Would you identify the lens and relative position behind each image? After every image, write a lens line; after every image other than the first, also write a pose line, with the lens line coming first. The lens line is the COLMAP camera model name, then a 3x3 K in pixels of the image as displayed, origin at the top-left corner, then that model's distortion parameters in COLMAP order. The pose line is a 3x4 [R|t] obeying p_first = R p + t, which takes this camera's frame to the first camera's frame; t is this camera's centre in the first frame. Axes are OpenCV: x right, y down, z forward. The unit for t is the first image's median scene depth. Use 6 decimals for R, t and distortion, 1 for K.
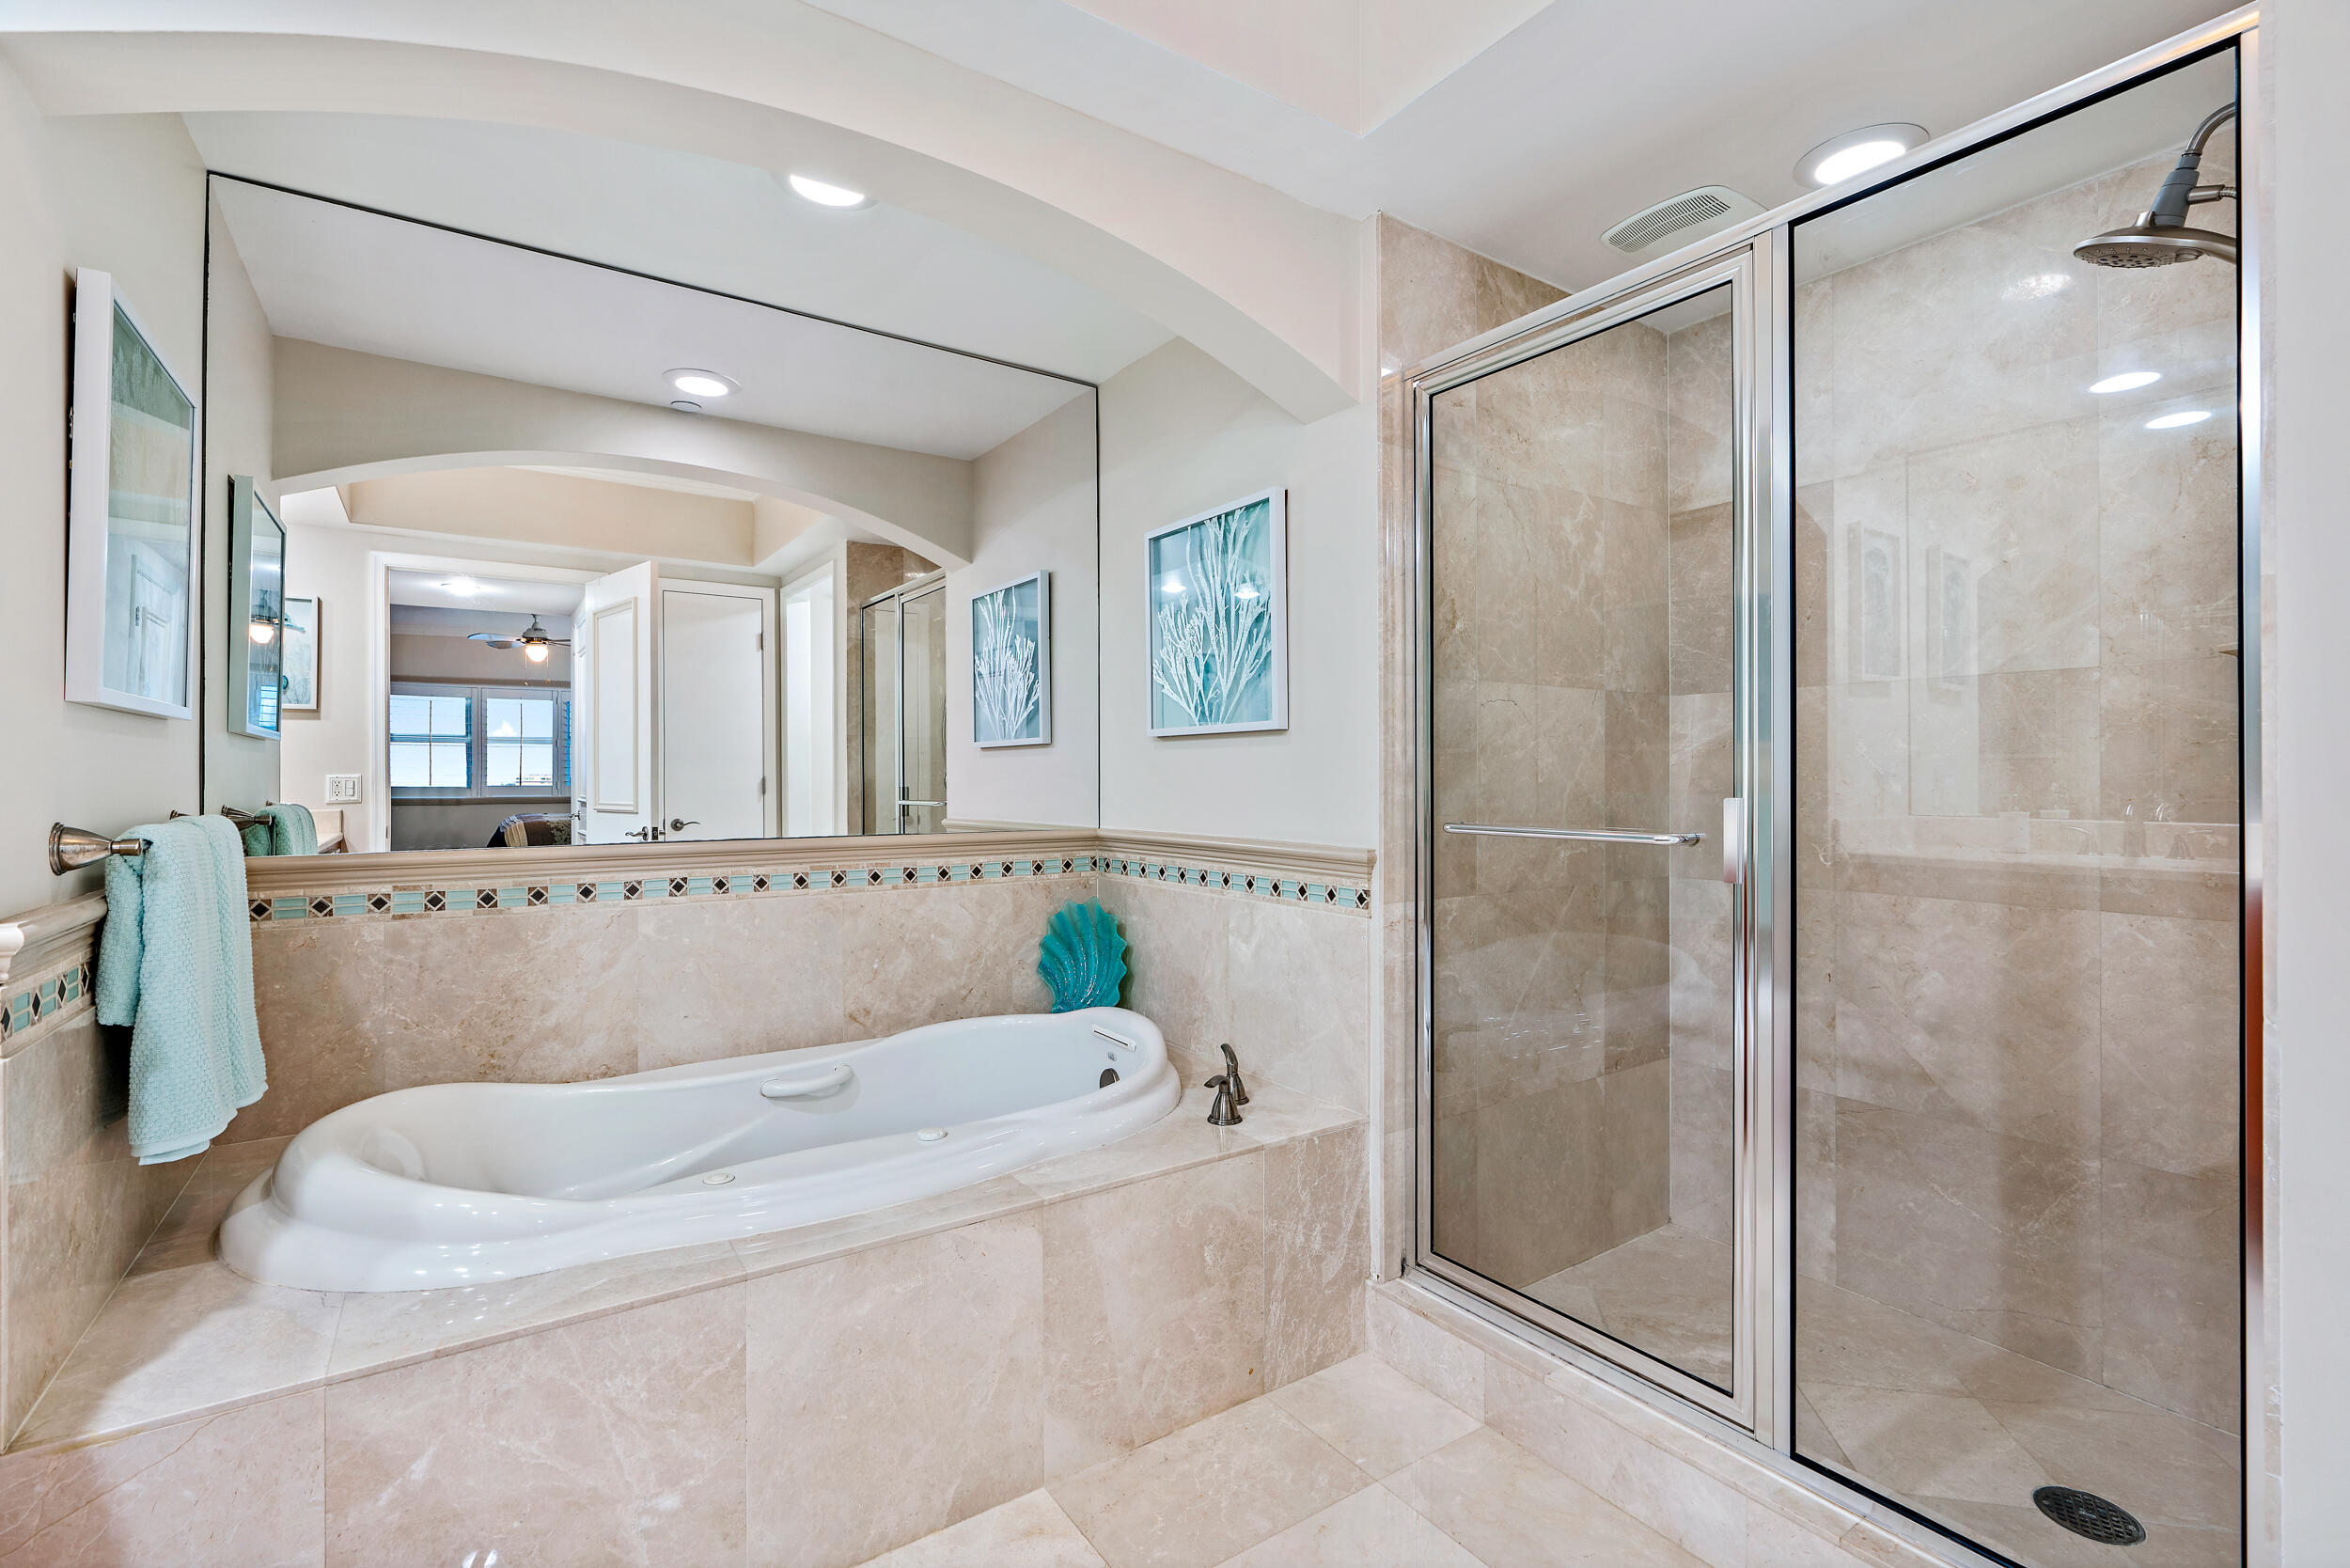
lens RADIAL K [[1050.6, 0, 1166.8], [0, 1050.6, 775.3], [0, 0, 1]] dist [-0.016866, 0.006315]
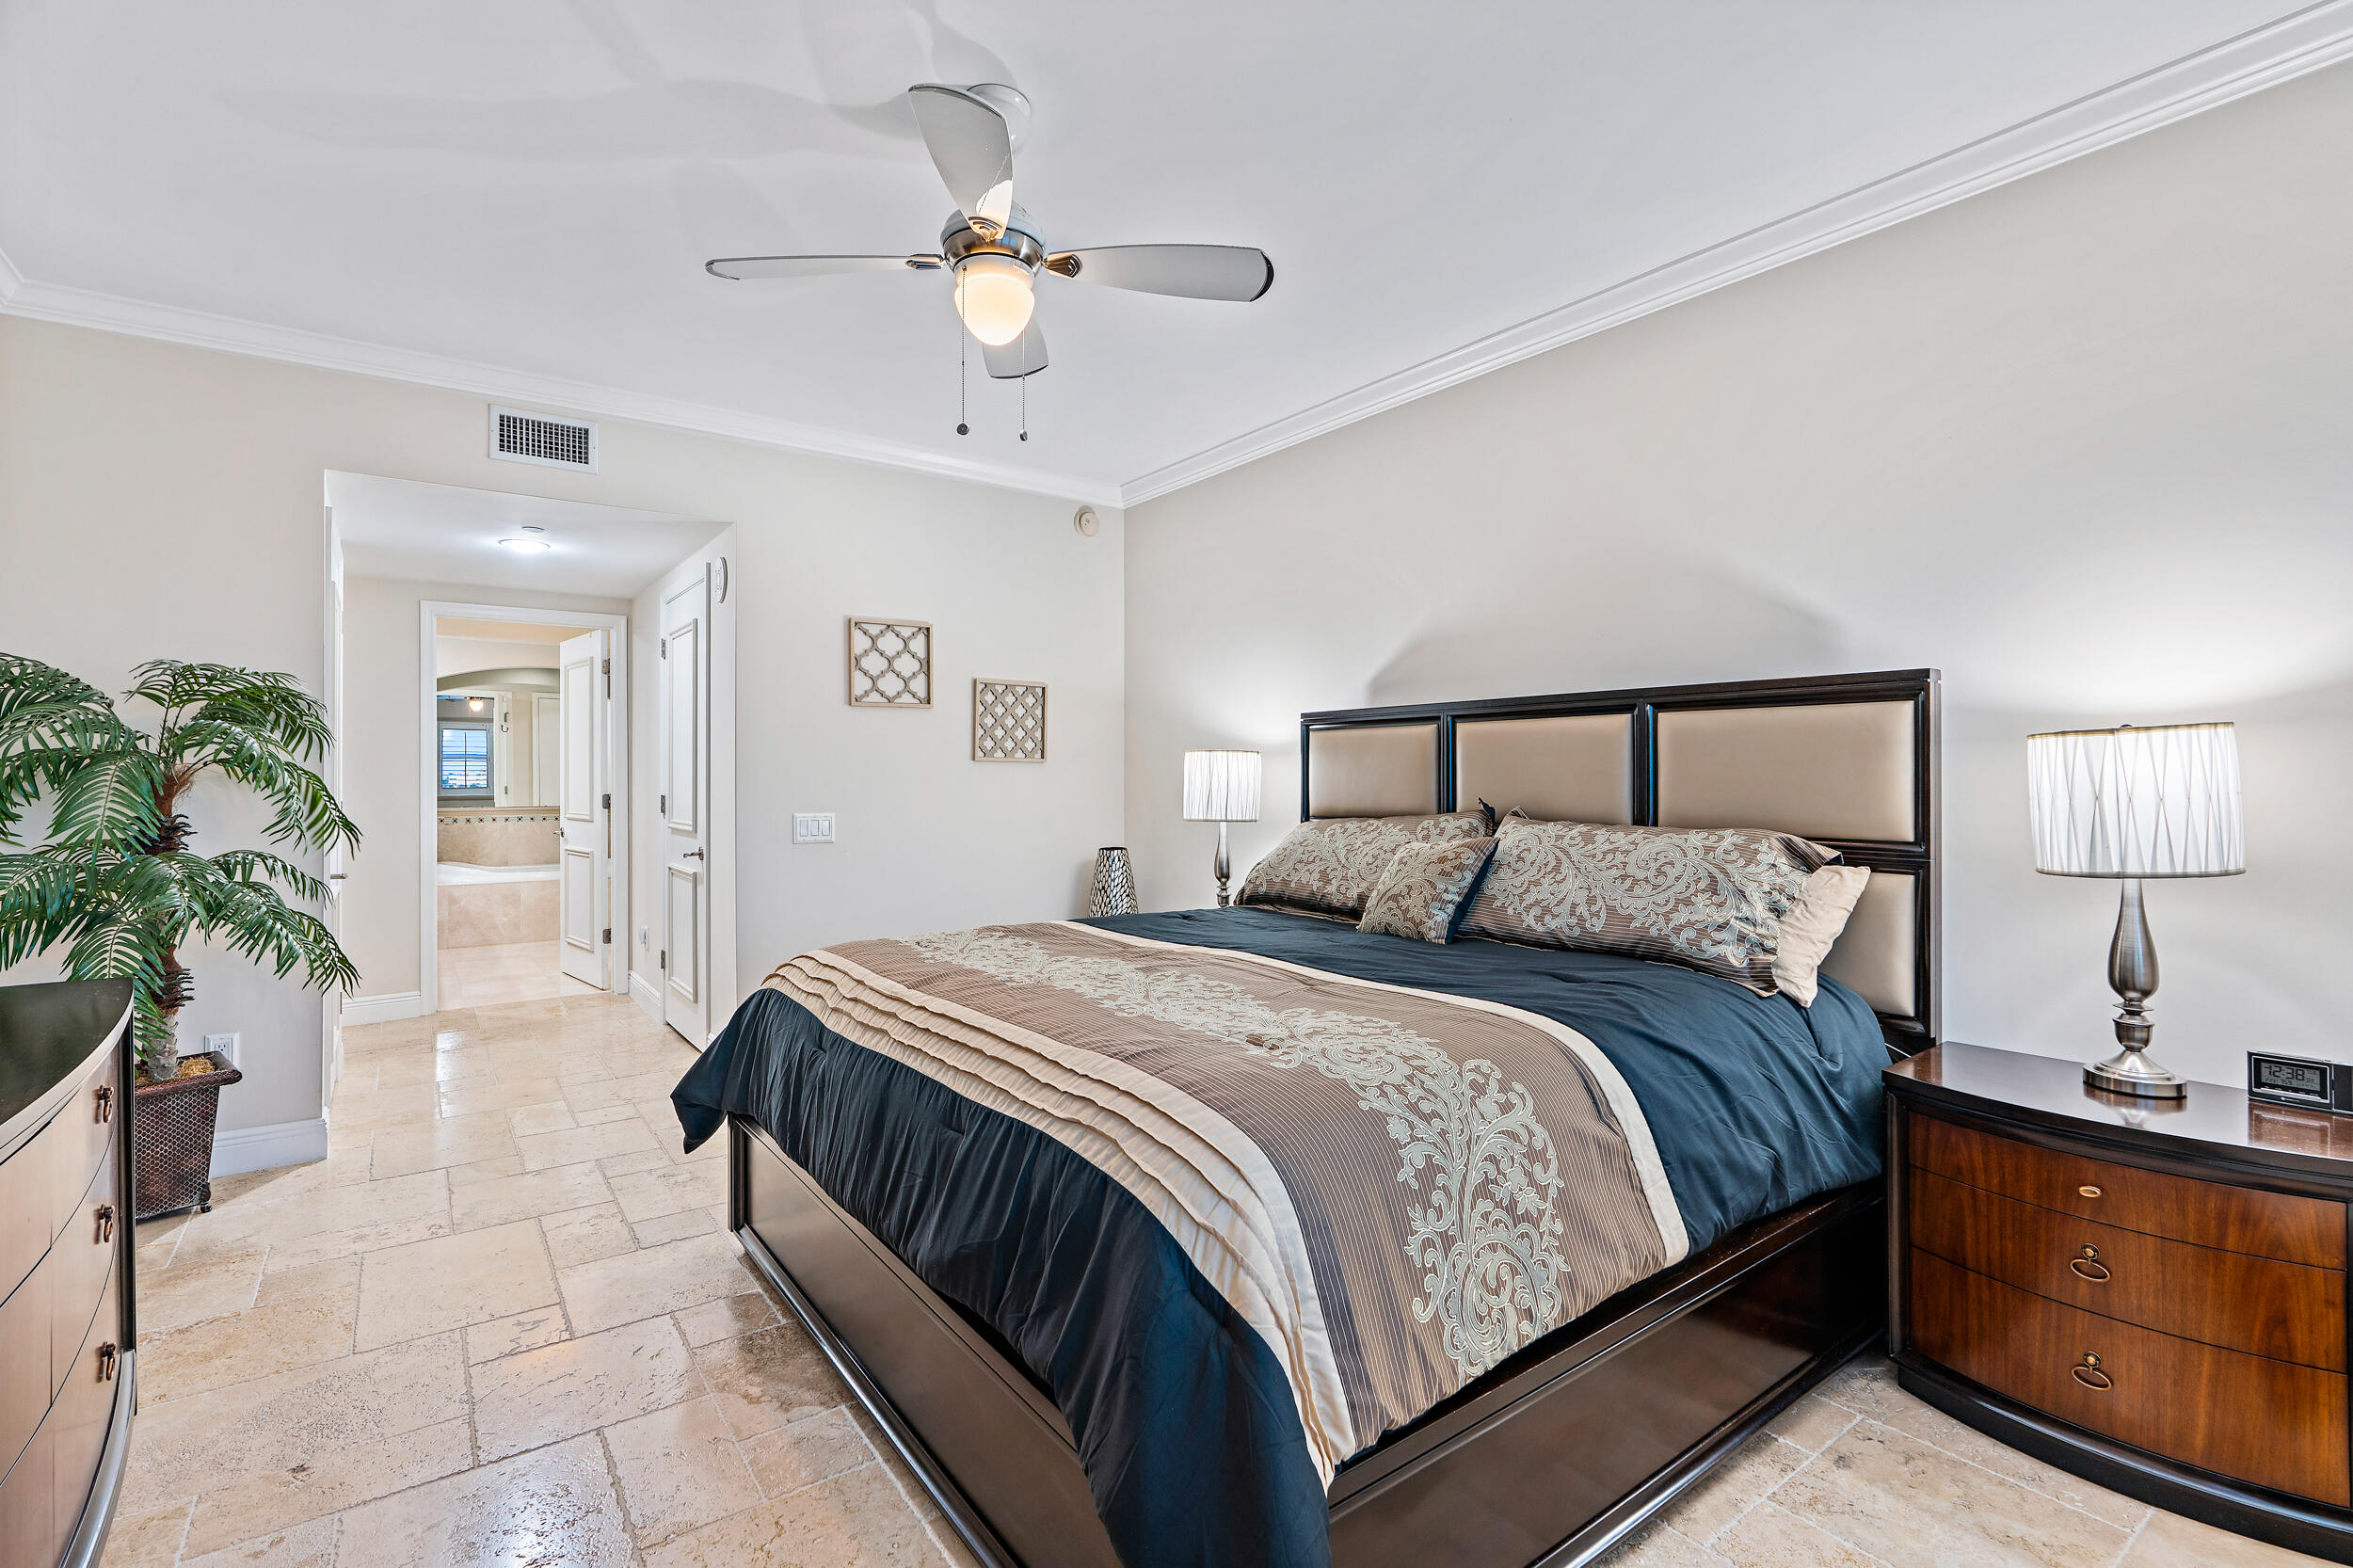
lens RADIAL K [[1059.8, 0, 1169.7], [0, 1059.8, 773.9], [0, 0, 1]] dist [-0.013762, 0.007486]
pose [[0.999161, 0.003140, 0.040840, 1.819184], [-0.003220, 0.999993, 0.001914, -0.072960], [-0.040834, -0.002044, 0.999164, -3.065147]]
